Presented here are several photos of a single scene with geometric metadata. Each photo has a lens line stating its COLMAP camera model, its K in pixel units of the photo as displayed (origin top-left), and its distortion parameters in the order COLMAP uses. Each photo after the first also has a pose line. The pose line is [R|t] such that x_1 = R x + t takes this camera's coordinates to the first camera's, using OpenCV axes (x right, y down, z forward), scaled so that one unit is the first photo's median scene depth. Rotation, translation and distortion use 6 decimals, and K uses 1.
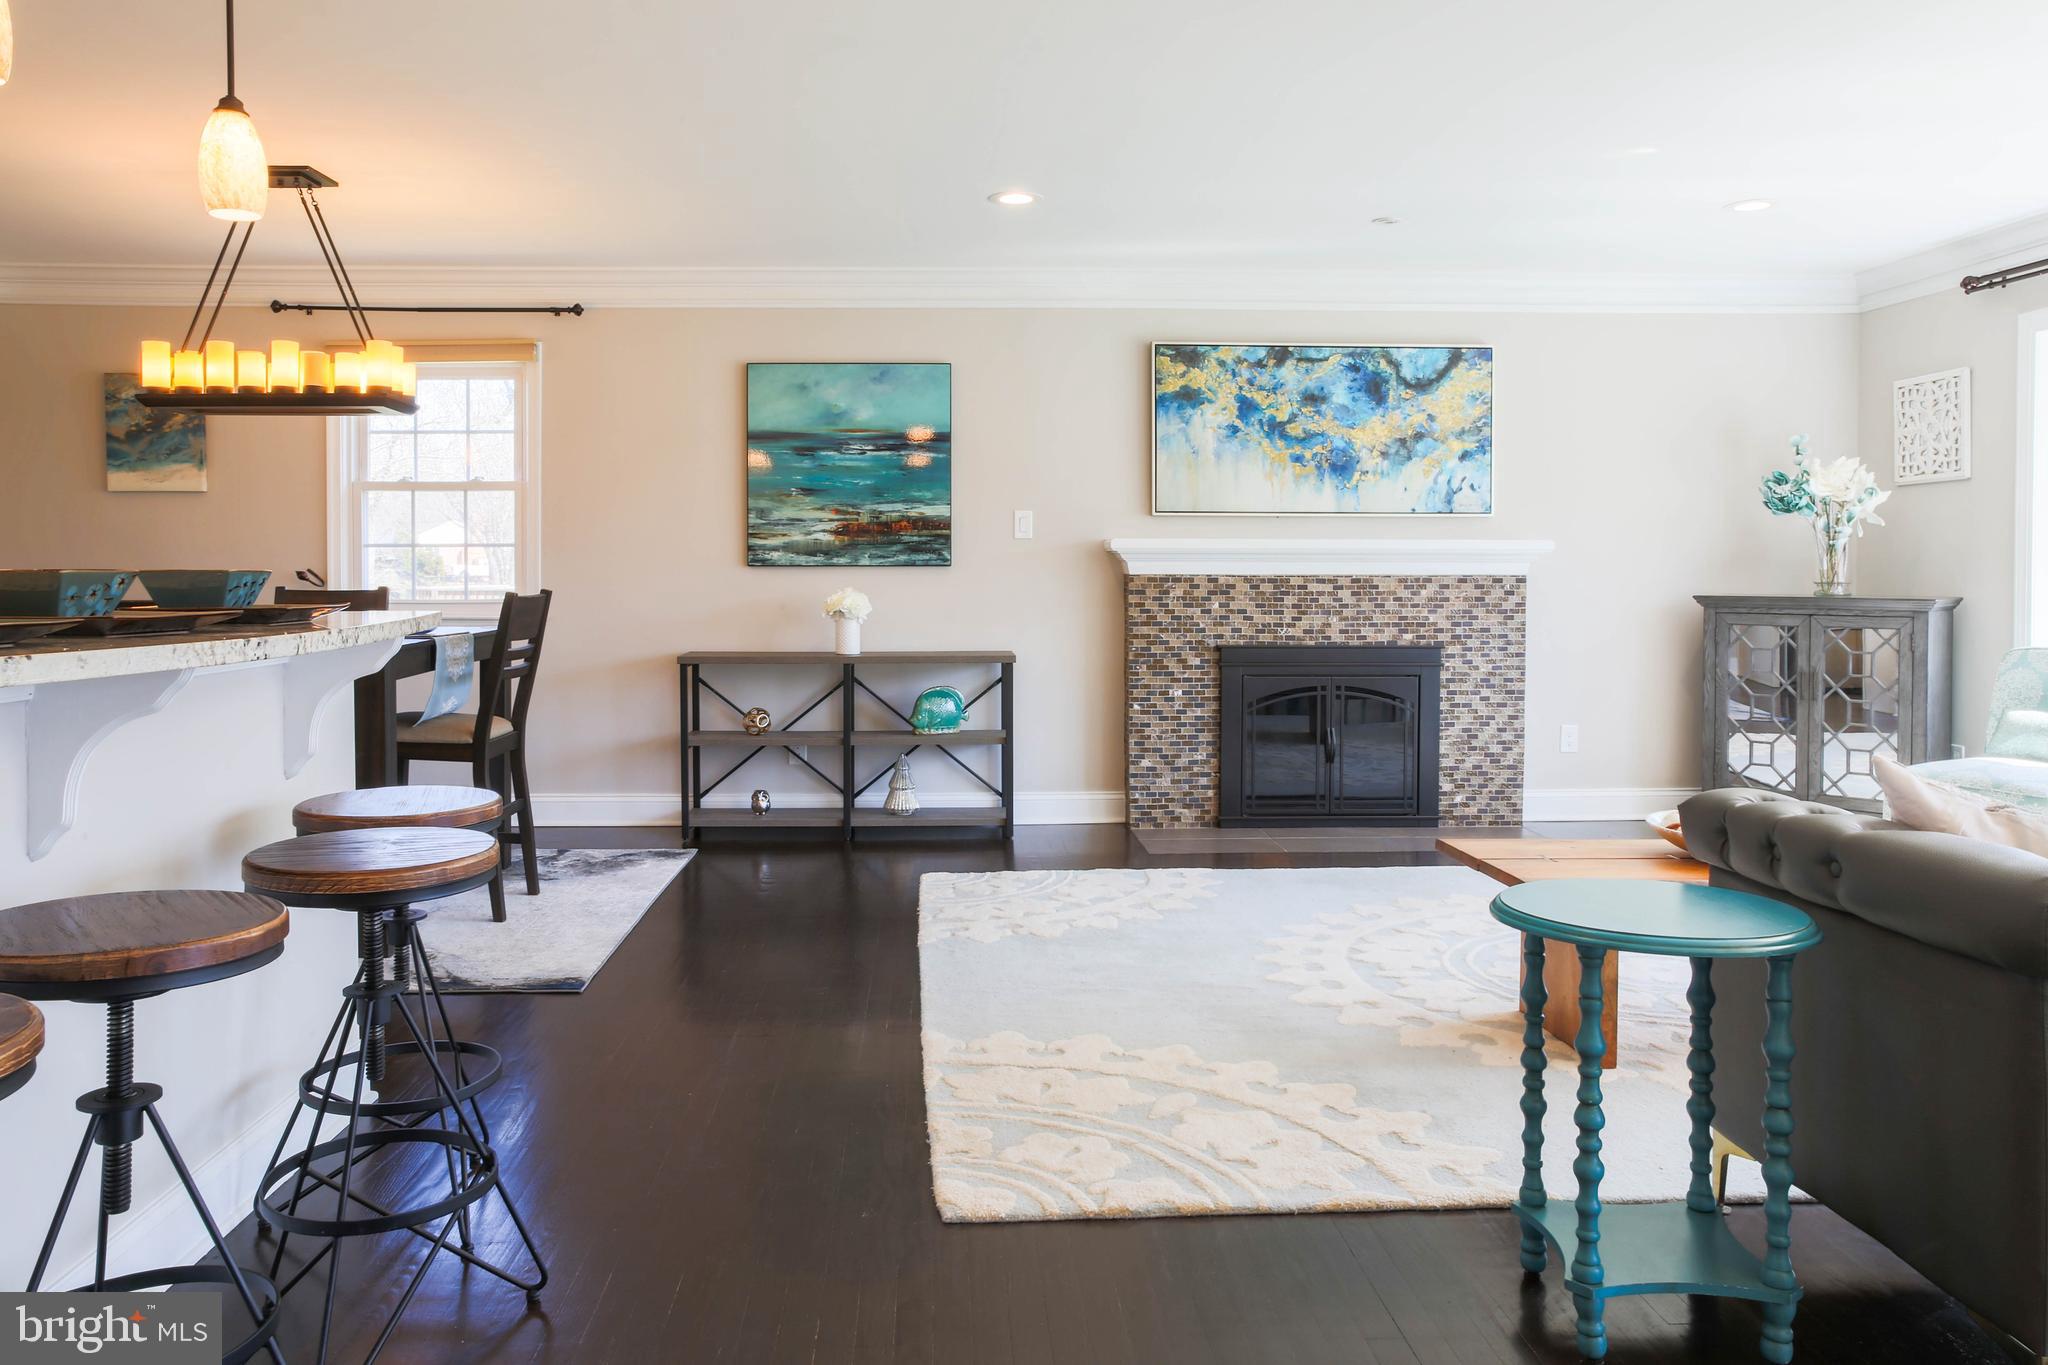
lens RADIAL K [[1489.0, 0, 1017.7], [0, 1489.0, 674.0], [0, 0, 1]] dist [-0.061288, 0.098189]
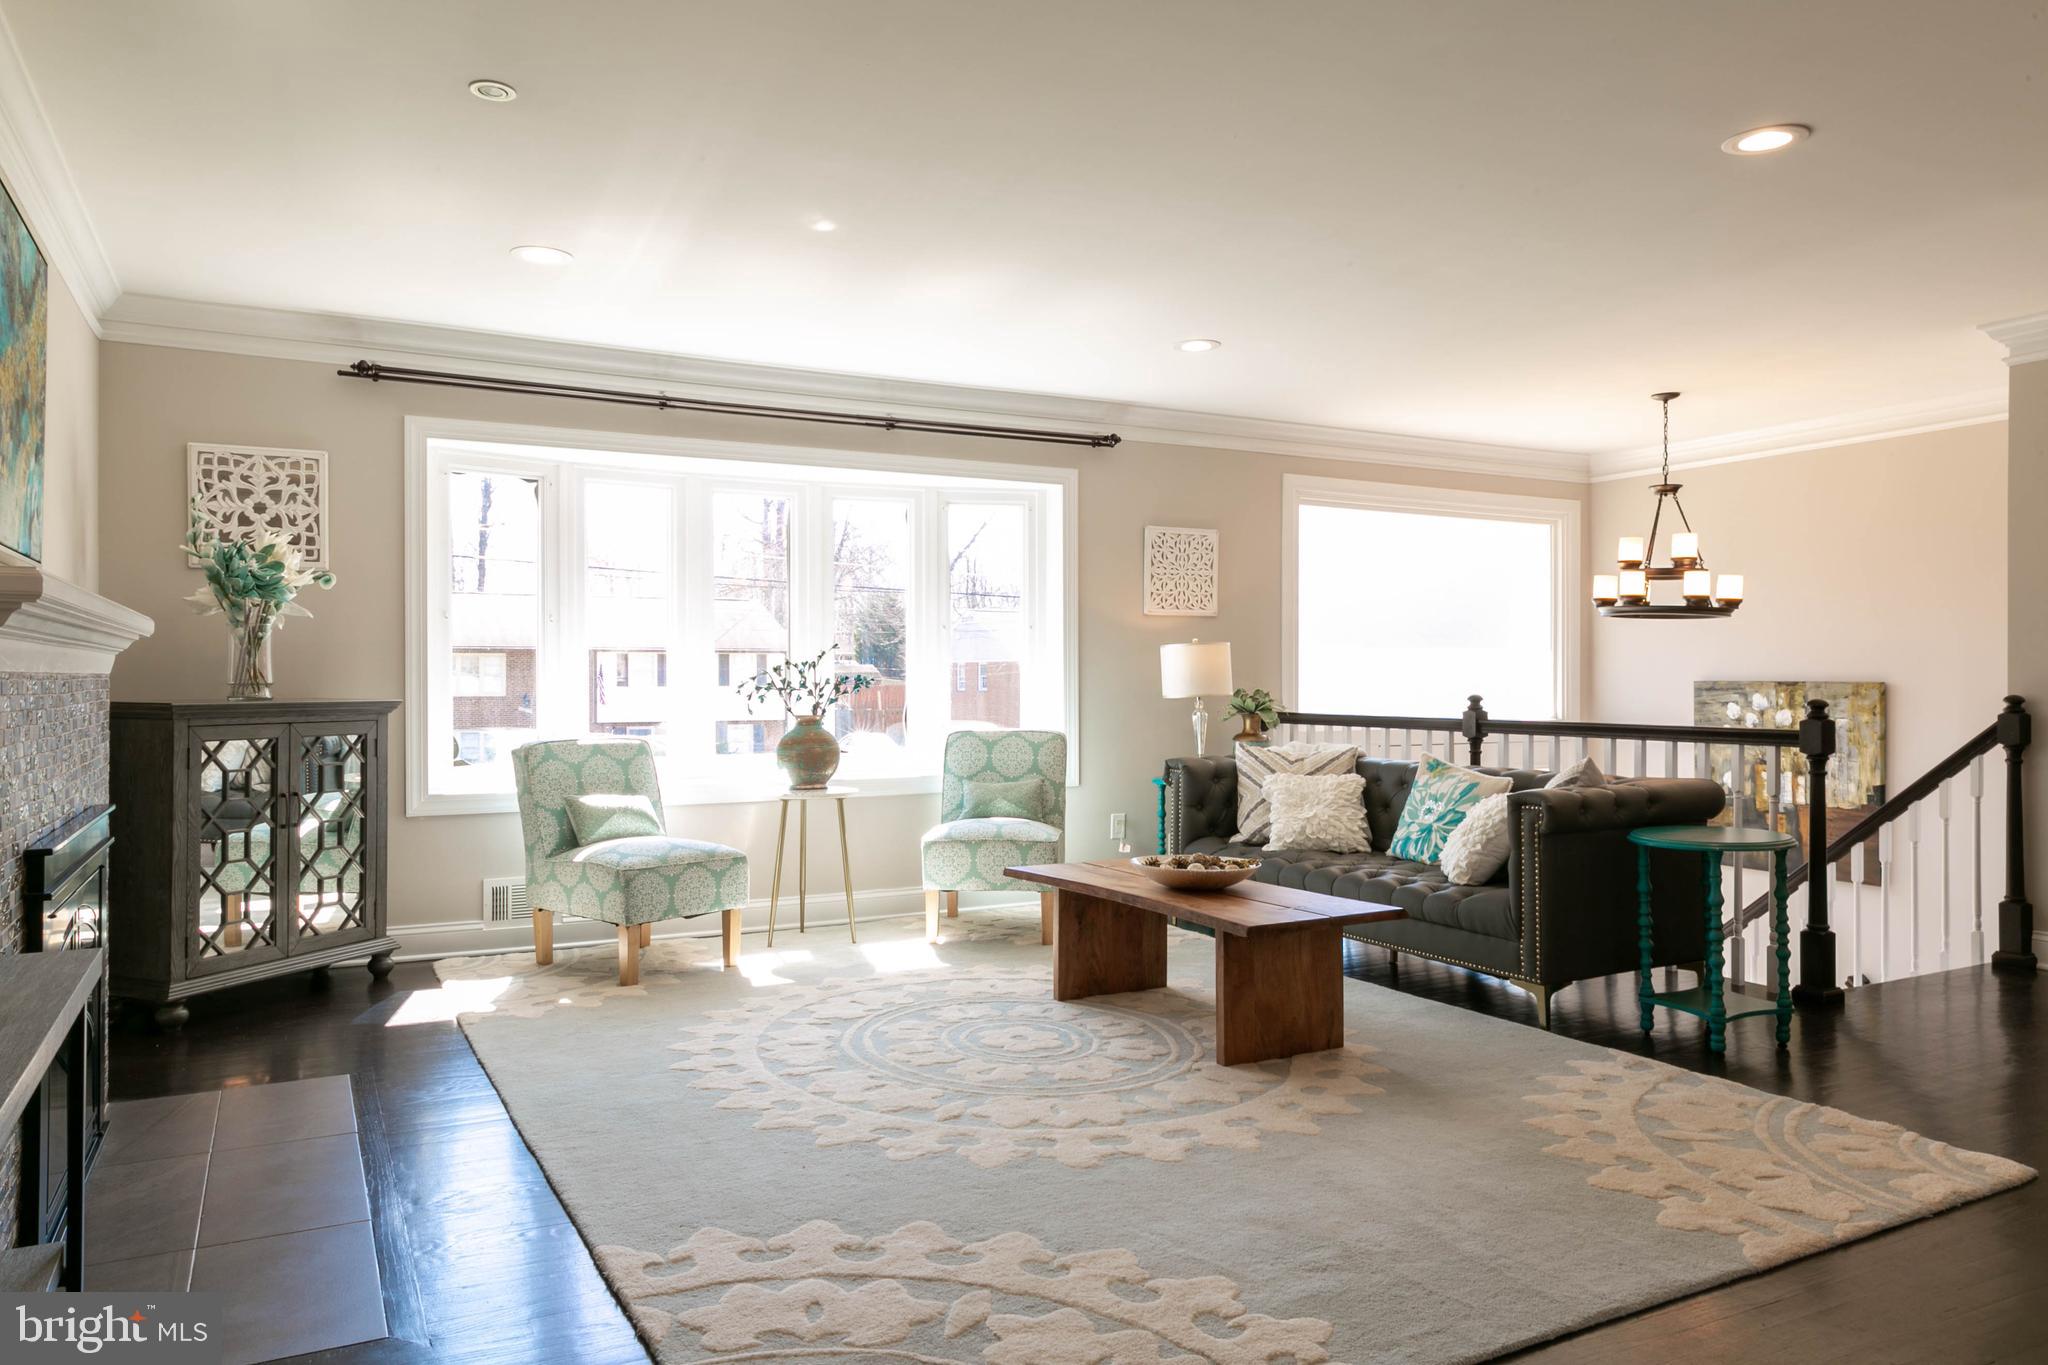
lens RADIAL K [[1383.0, 0, 1018.6], [0, 1383.0, 673.4], [0, 0, 1]] dist [0.024042, 0.001544]
pose [[-0.416891, 0.001857, 0.908954, -0.329794], [0.069895, 0.997103, 0.030020, -0.063680], [-0.906265, 0.076046, -0.415813, 0.966762]]
